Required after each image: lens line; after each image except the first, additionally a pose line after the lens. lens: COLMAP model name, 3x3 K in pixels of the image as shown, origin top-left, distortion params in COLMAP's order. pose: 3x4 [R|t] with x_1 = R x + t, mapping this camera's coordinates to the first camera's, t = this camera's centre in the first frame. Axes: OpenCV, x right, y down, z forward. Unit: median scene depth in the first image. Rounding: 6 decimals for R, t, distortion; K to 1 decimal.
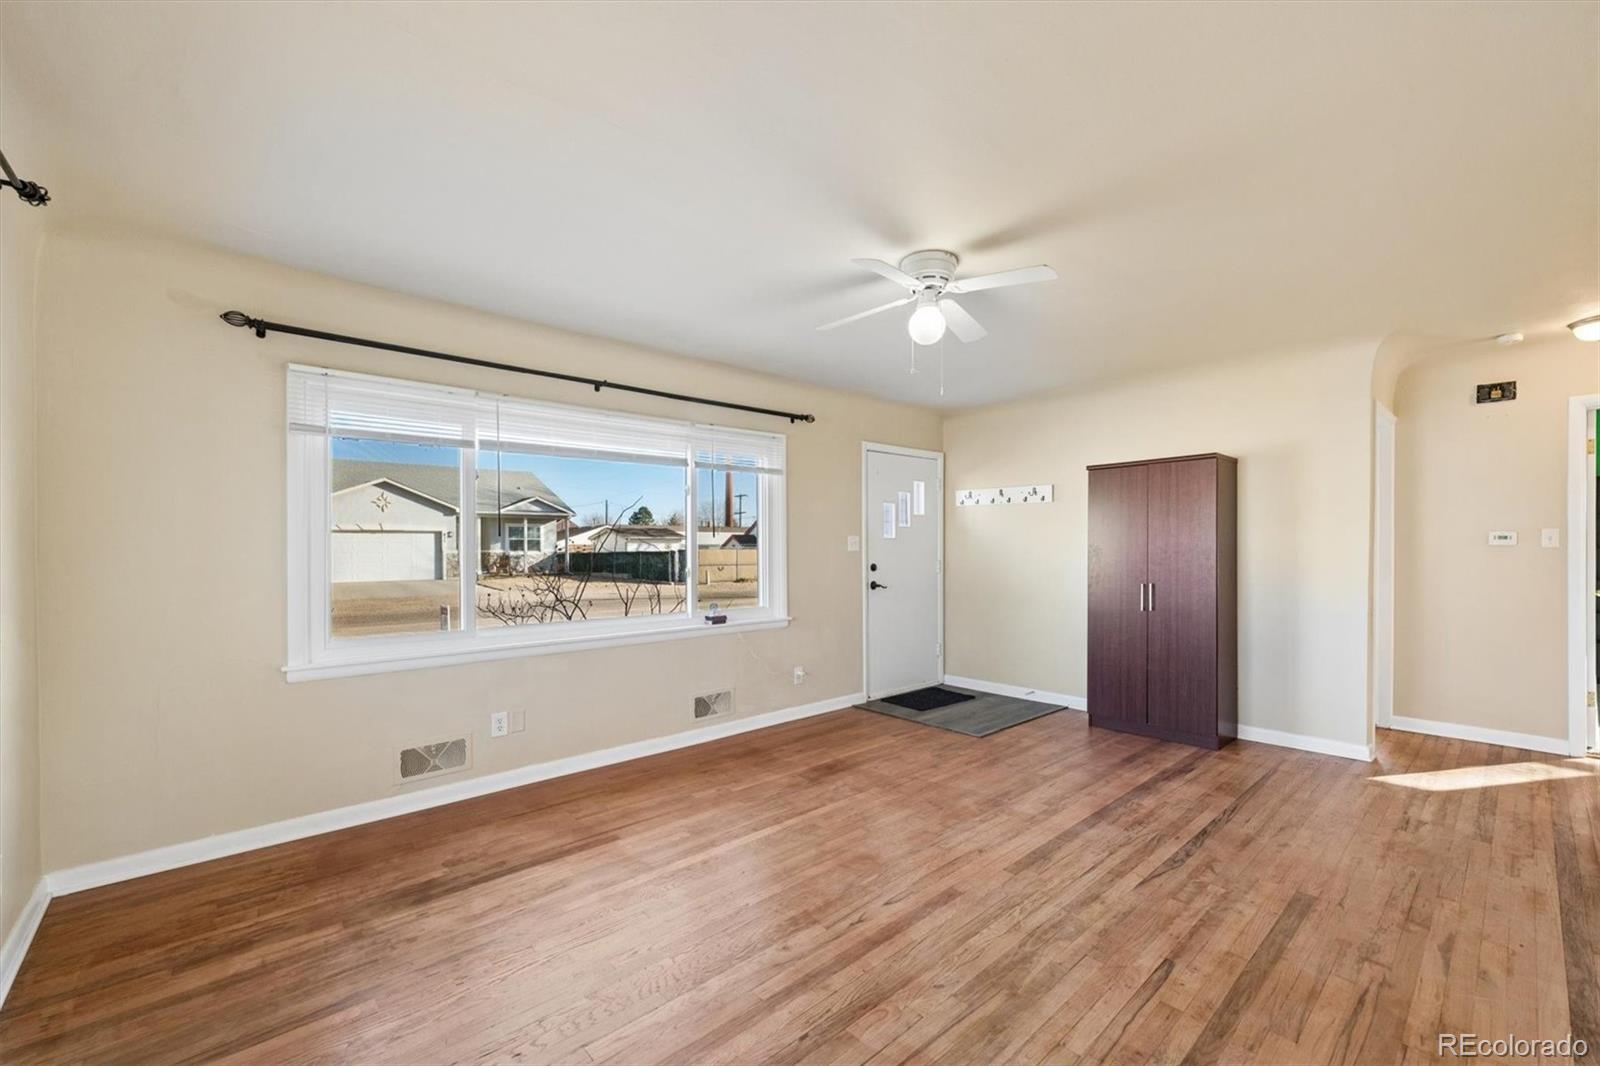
lens RADIAL K [[637.6, 0, 811.1], [0, 637.6, 544.5], [0, 0, 1]] dist [0.000872, 0.000031]
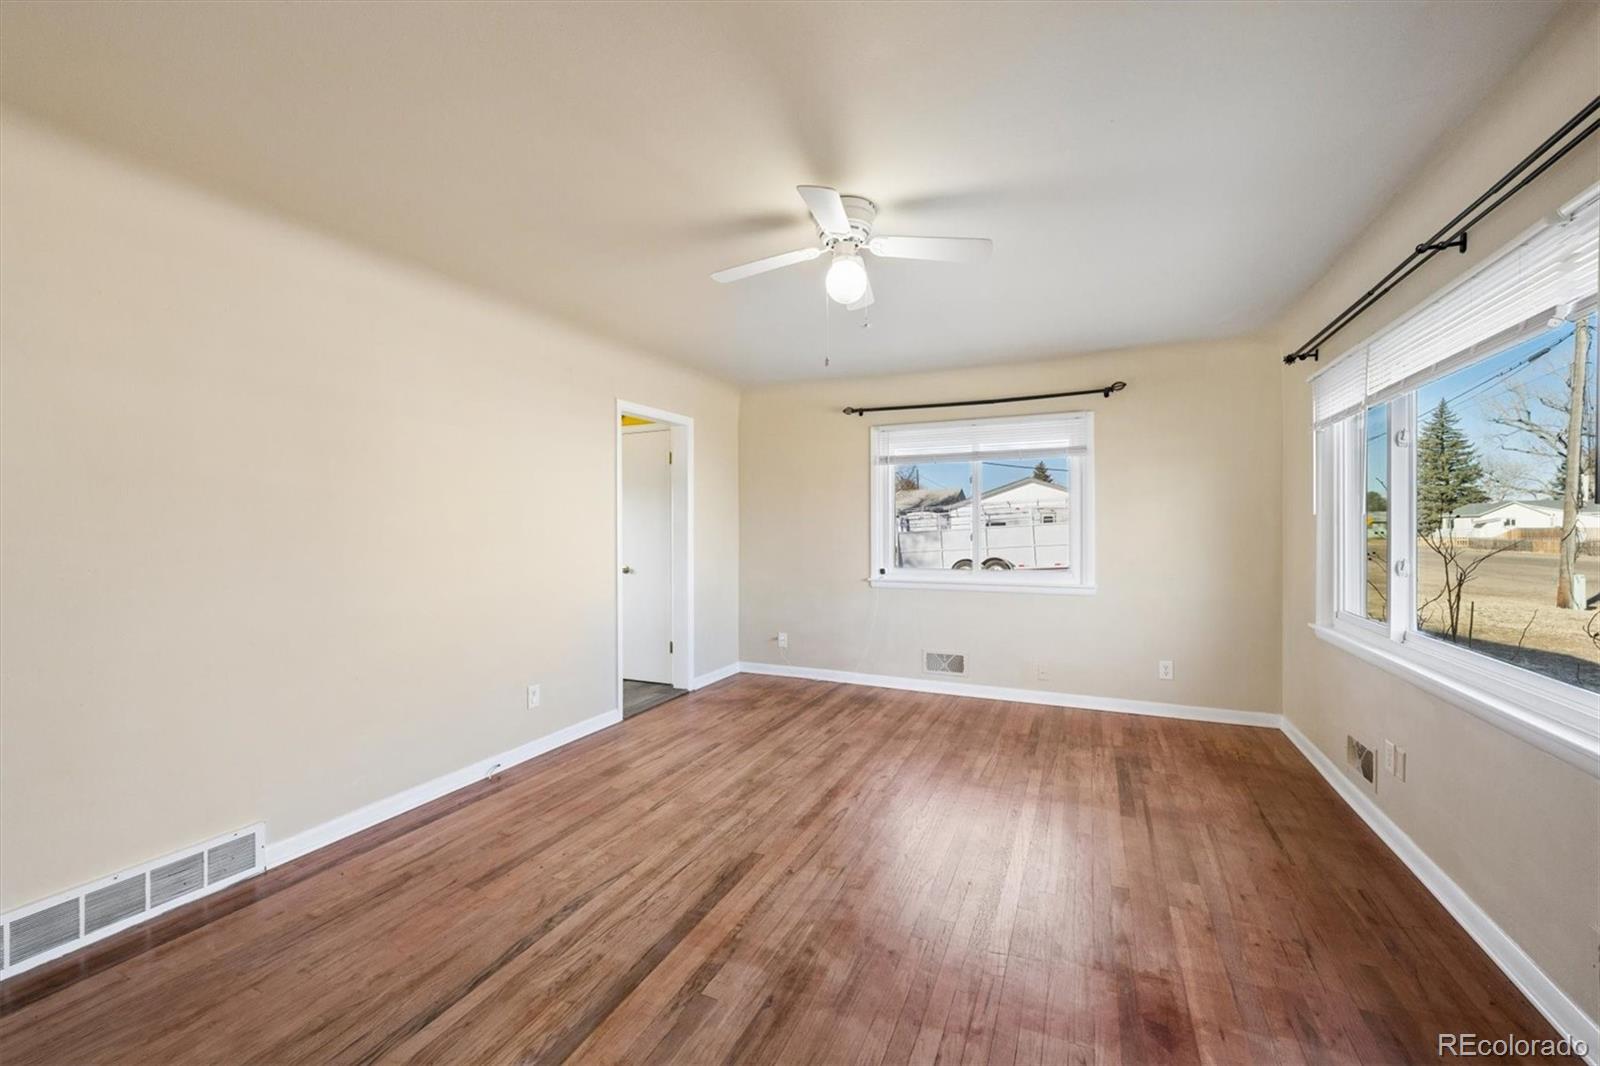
lens RADIAL K [[637.6, 0, 800.2], [0, 637.6, 531.2], [0, 0, 1]] dist [0.000872, 0.000031]
pose [[-0.916291, 0.011210, -0.400356, 0.647061], [0.009624, 0.999936, 0.005972, -0.004623], [0.400398, 0.001619, -0.916340, 1.945563]]
